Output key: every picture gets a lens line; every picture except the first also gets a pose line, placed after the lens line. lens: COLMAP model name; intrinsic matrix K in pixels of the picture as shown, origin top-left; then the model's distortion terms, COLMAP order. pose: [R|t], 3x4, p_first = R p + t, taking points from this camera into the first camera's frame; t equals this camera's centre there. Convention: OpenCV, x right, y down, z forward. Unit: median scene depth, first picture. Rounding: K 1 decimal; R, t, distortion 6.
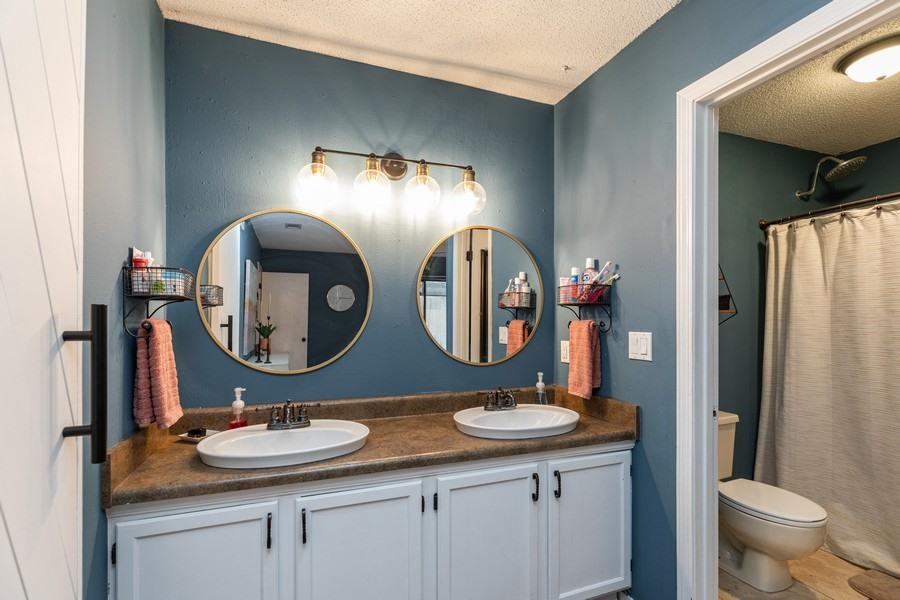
lens RADIAL K [[410.6, 0, 446.2], [0, 410.6, 321.2], [0, 0, 1]] dist [-0.000019, -0.000097]
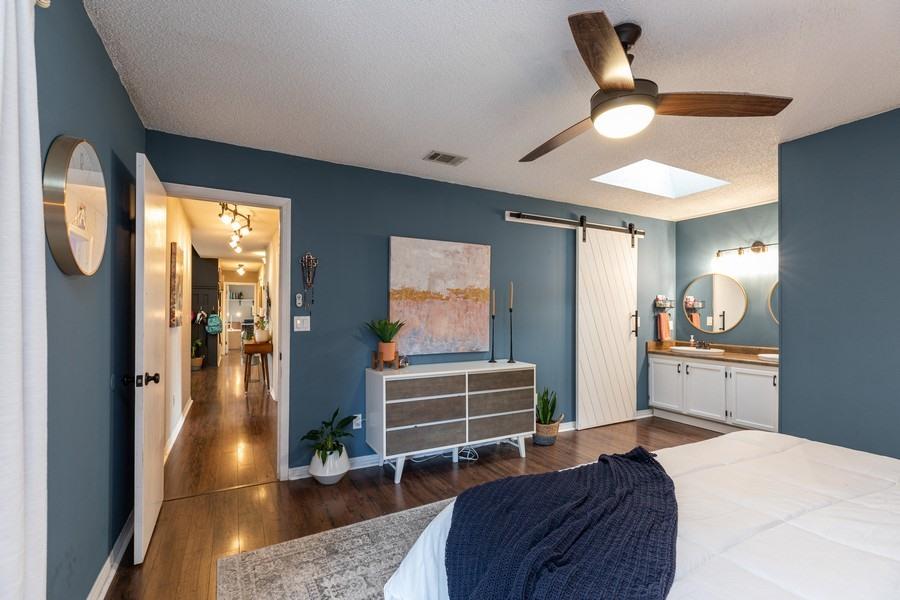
lens RADIAL K [[401.1, 0, 445.6], [0, 401.1, 305.7], [0, 0, 1]] dist [0.000760, -0.000167]
pose [[0.129763, -0.014585, -0.991438, 2.282321], [-0.008540, 0.999838, -0.015827, 0.002431], [0.991508, 0.010521, 0.129617, -1.252717]]
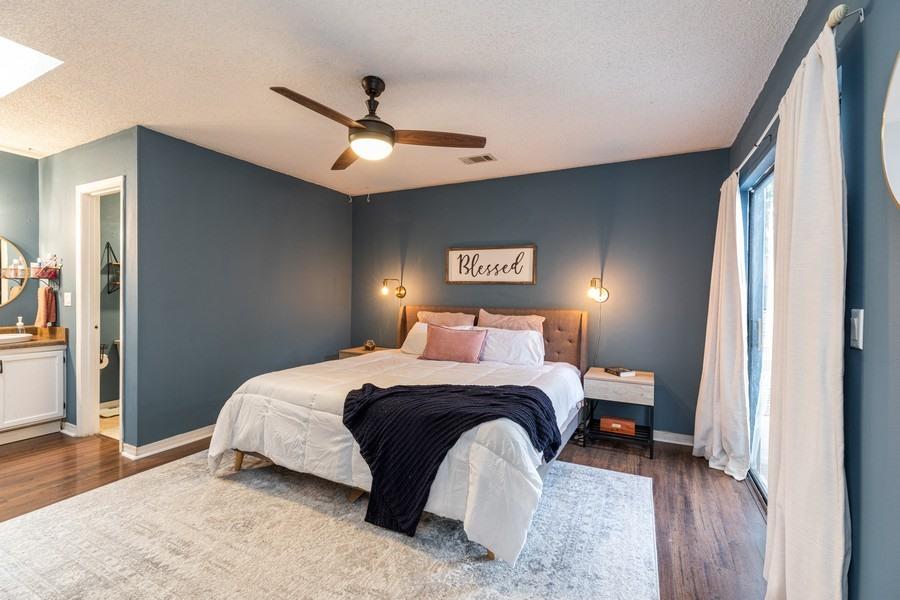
lens RADIAL K [[398.8, 0, 445.7], [0, 398.8, 298.5], [0, 0, 1]] dist [0.000233, 0.000211]
pose [[0.739165, -0.000323, 0.673525, 0.555548], [-0.011268, 0.999854, 0.012845, 0.008502], [-0.673431, -0.017083, 0.739053, -1.890815]]
